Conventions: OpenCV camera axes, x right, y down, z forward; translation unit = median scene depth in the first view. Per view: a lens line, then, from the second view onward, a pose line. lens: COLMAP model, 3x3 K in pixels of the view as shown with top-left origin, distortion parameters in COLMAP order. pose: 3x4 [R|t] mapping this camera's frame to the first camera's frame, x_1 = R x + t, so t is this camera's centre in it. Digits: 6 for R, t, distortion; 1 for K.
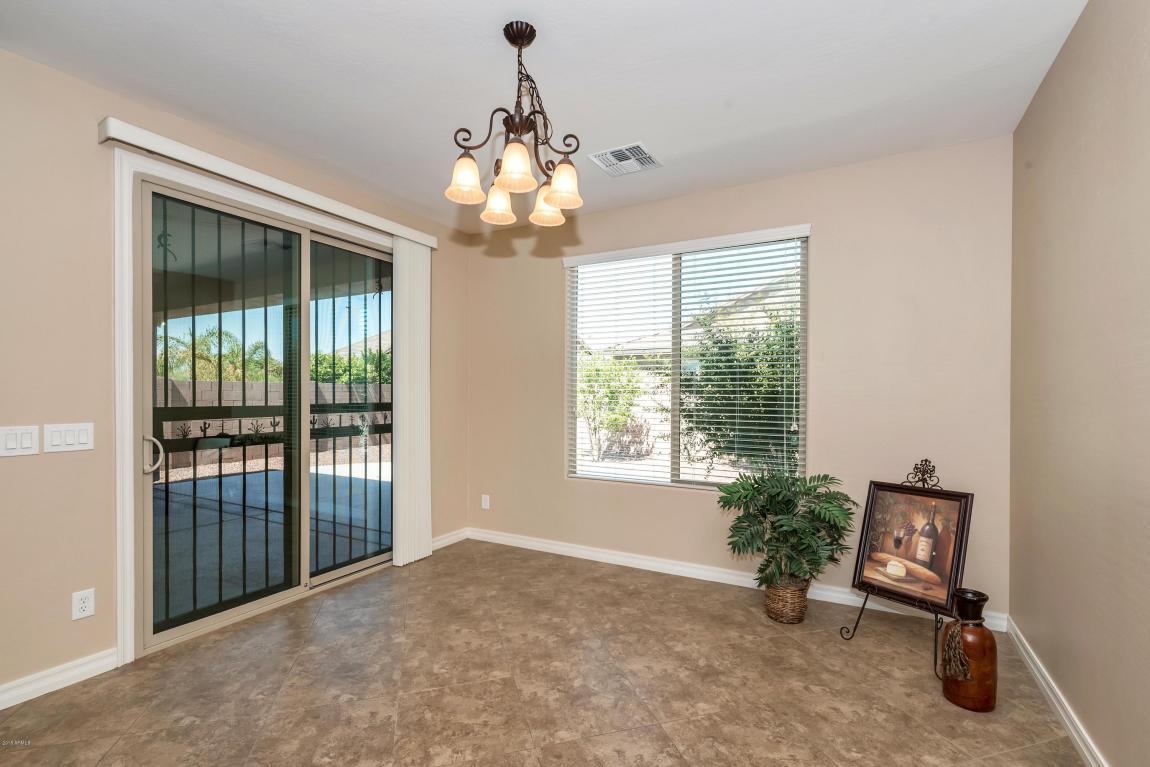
lens RADIAL K [[503.6, 0, 576.4], [0, 503.6, 390.7], [0, 0, 1]] dist [-0.010991, -0.005431]
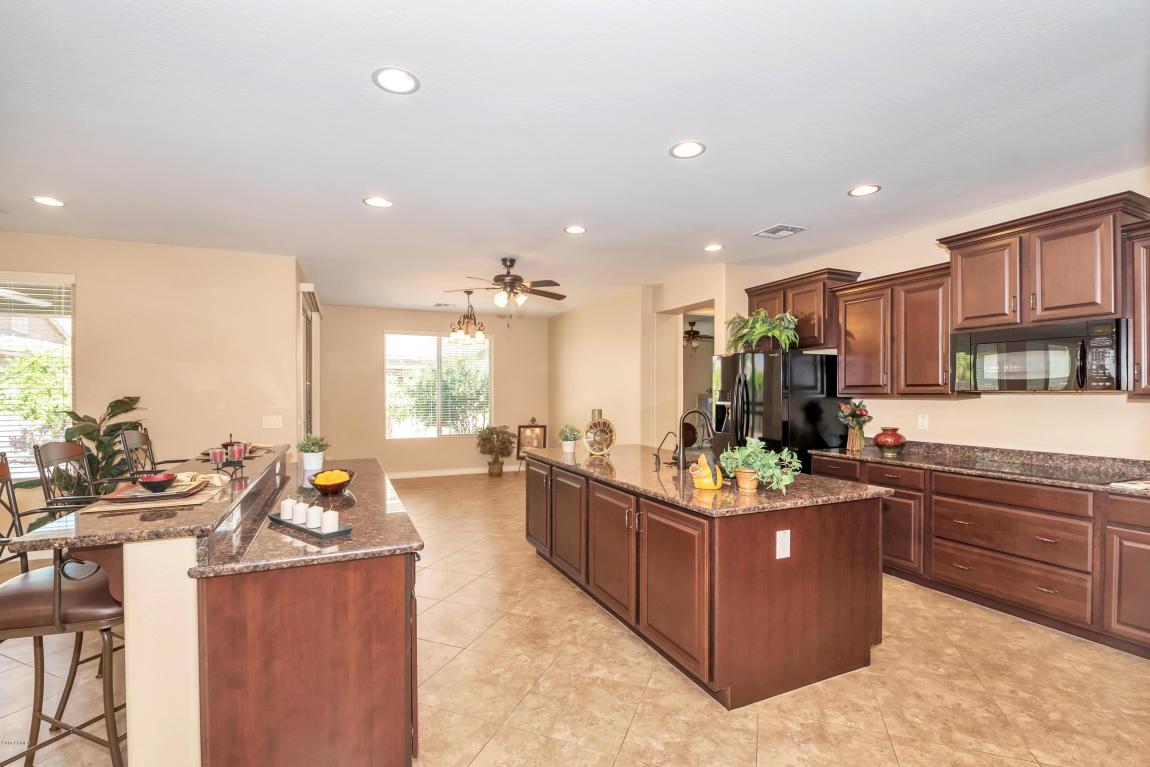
lens RADIAL K [[503.6, 0, 568.7], [0, 503.6, 393.1], [0, 0, 1]] dist [-0.010991, -0.005431]
pose [[0.615681, -0.005413, 0.787977, -1.651720], [0.007385, 0.999972, 0.001099, -0.015684], [-0.787961, 0.005142, 0.615704, -1.129844]]
